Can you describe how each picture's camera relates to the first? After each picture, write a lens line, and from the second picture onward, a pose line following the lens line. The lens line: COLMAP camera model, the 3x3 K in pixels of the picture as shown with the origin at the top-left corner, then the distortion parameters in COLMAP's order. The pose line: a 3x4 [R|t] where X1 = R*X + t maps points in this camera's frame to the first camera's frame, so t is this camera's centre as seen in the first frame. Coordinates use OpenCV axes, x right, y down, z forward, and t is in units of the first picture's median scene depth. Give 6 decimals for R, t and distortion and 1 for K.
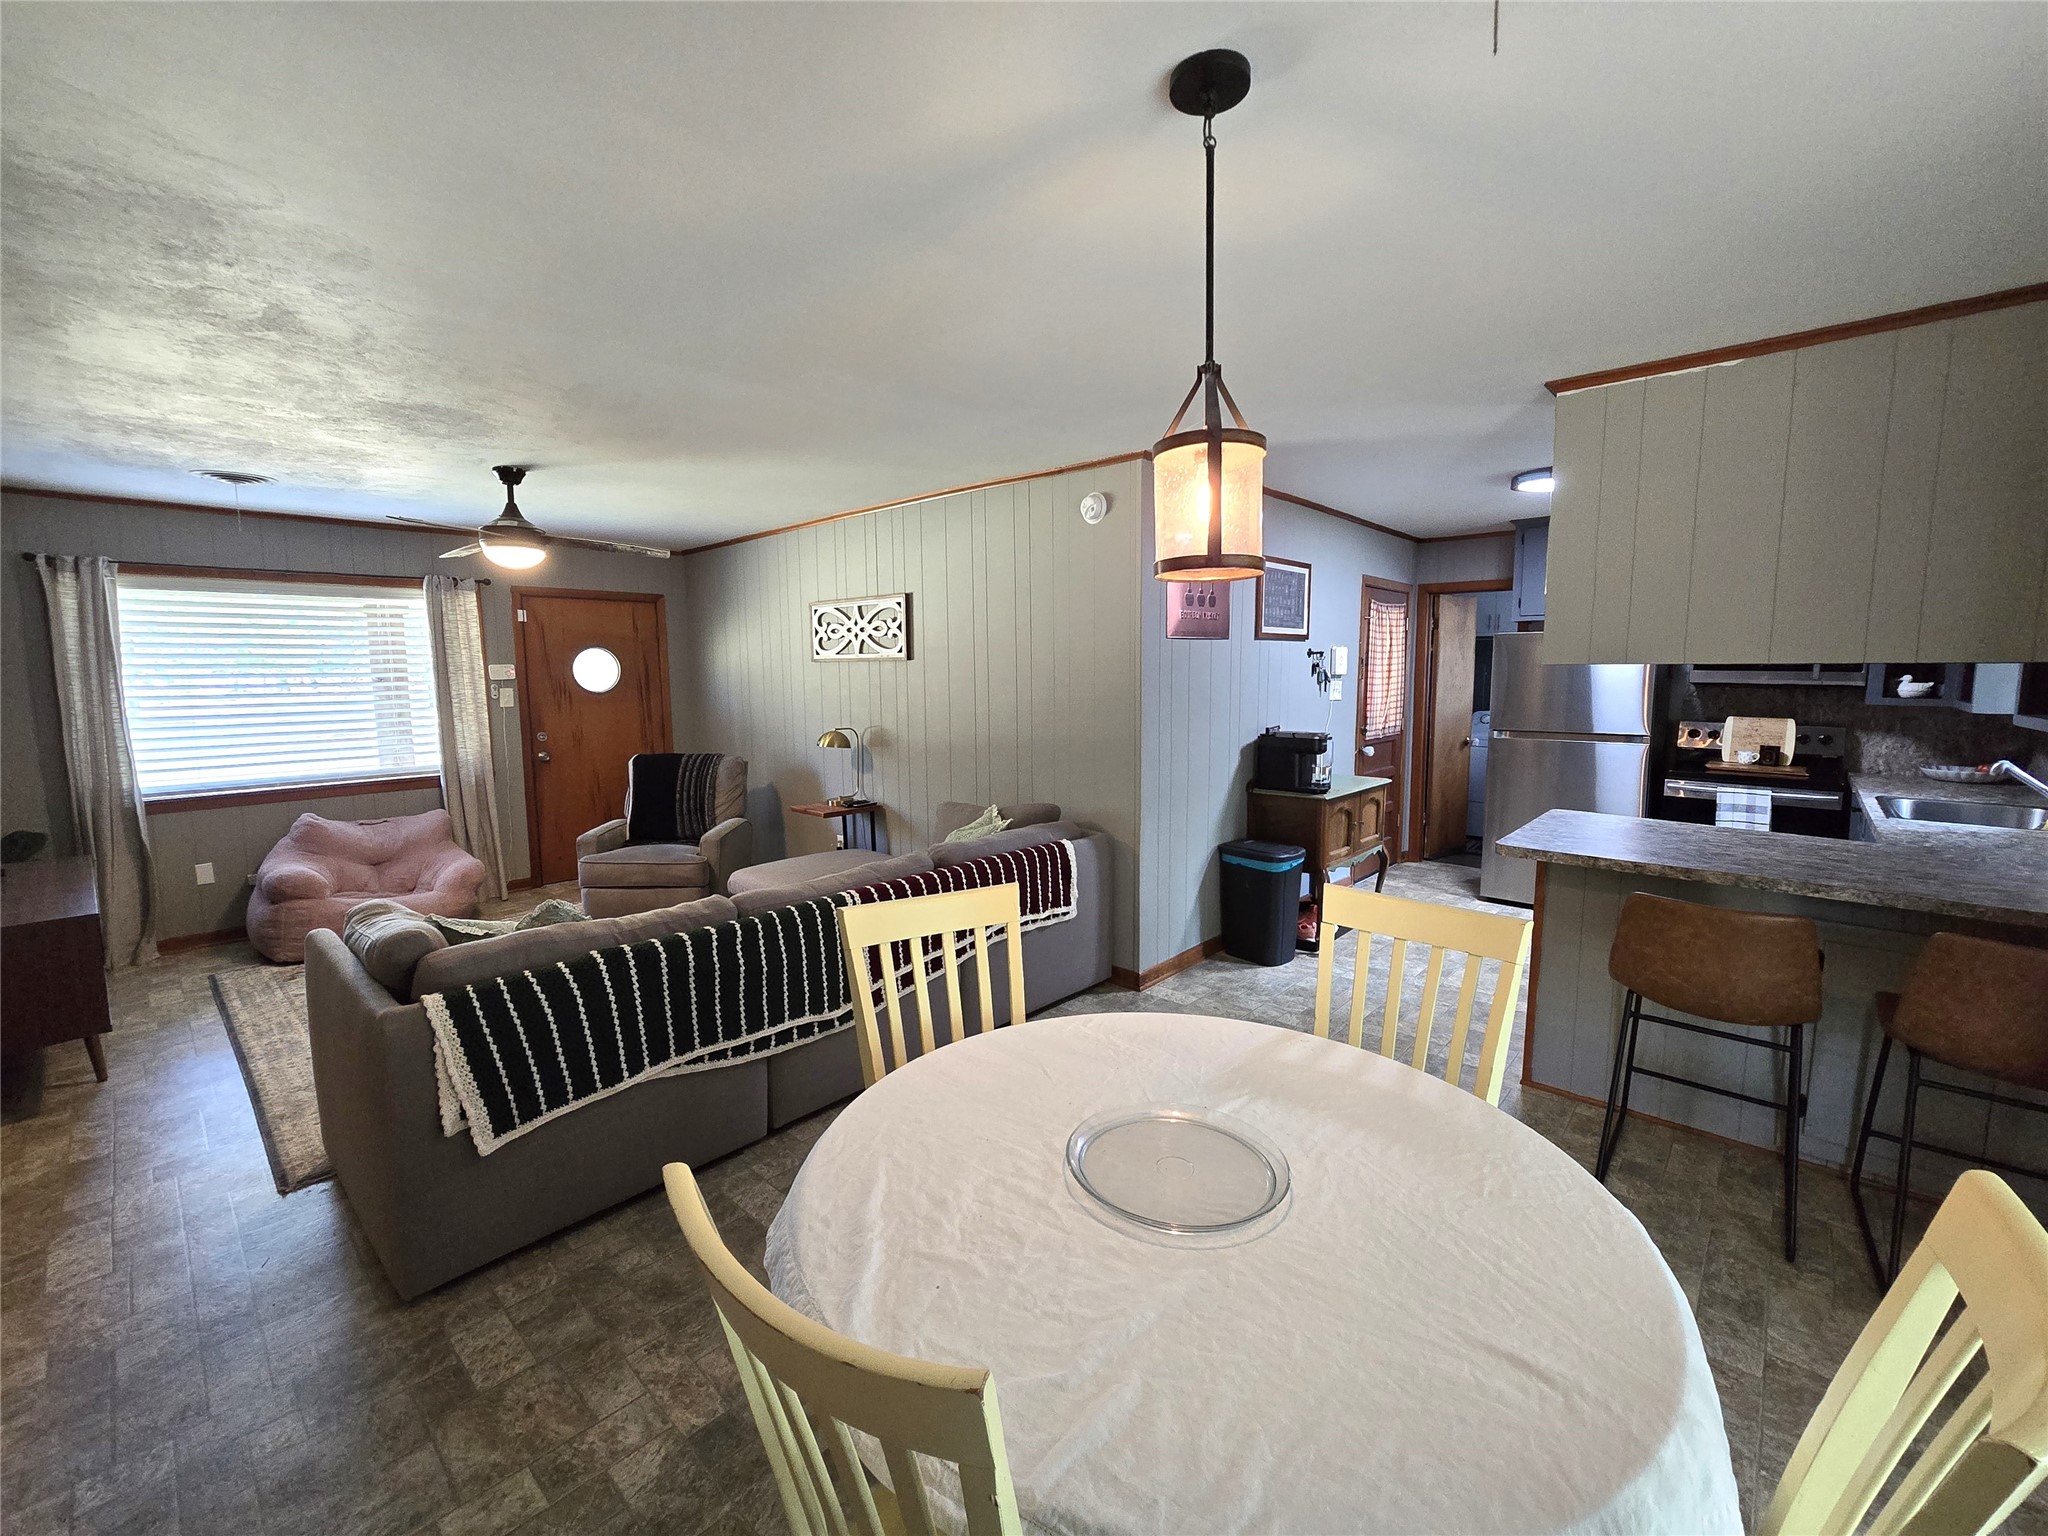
lens RADIAL K [[852.2, 0, 1034.6], [0, 852.2, 763.4], [0, 0, 1]] dist [-0.006718, -0.000016]
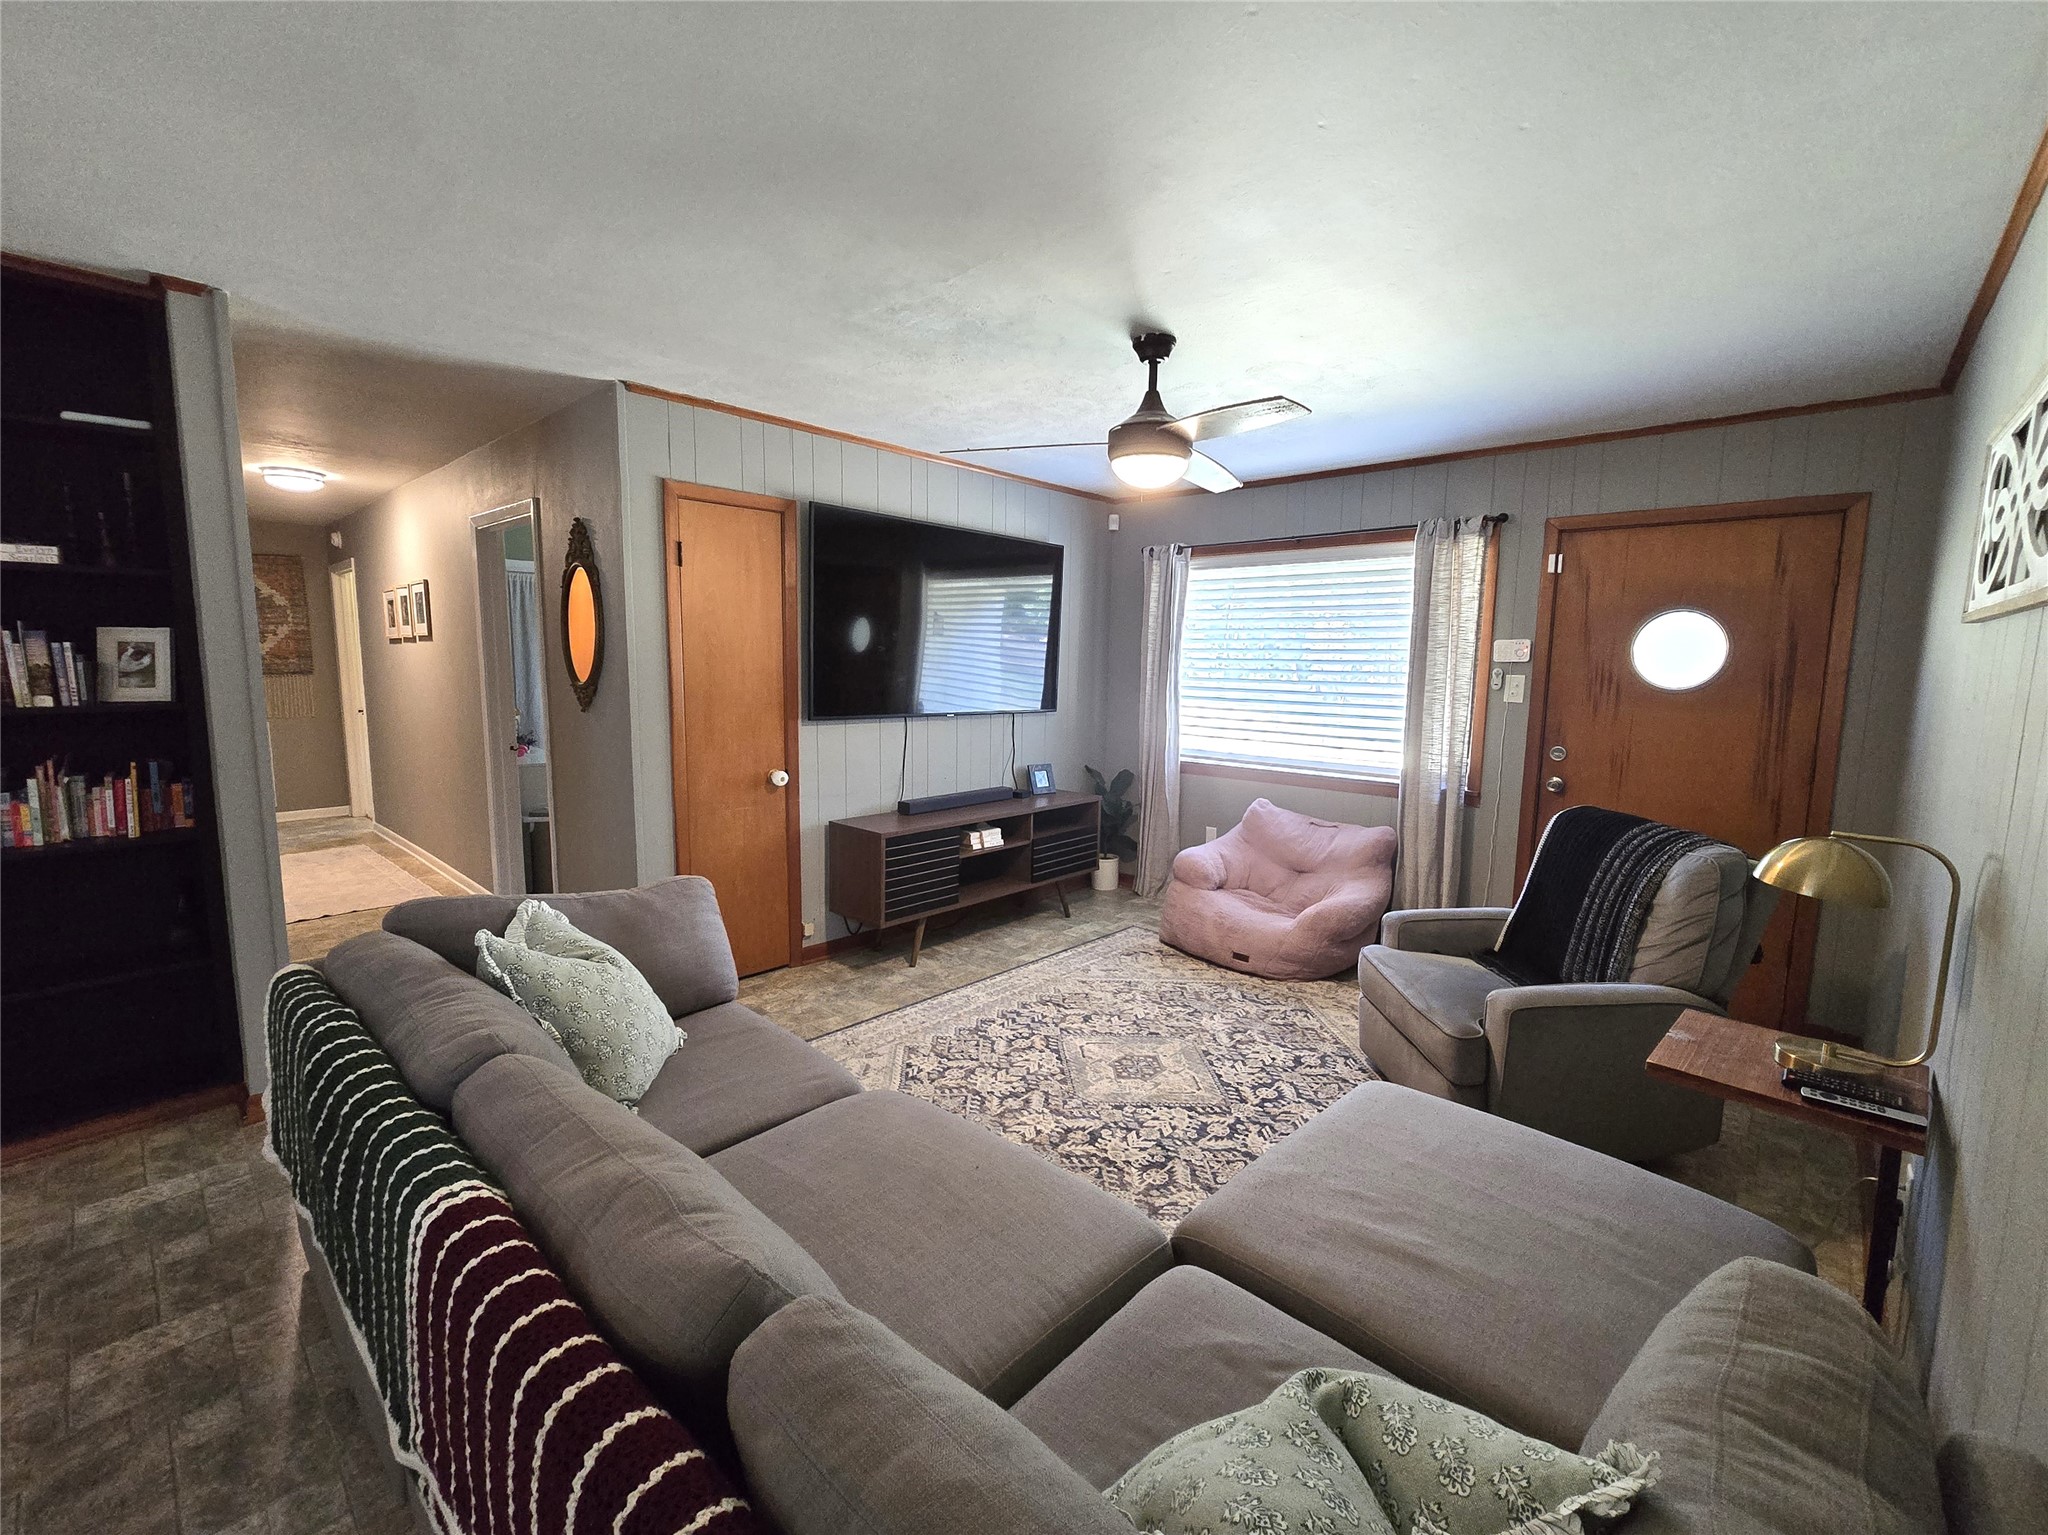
lens RADIAL K [[852.2, 0, 1034.6], [0, 852.2, 762.9], [0, 0, 1]] dist [-0.006718, -0.000016]
pose [[-0.008473, 0.133534, -0.991008, 0.063131], [-0.126366, 0.982956, 0.133529, -0.066337], [0.991948, 0.126361, 0.008545, 0.669793]]
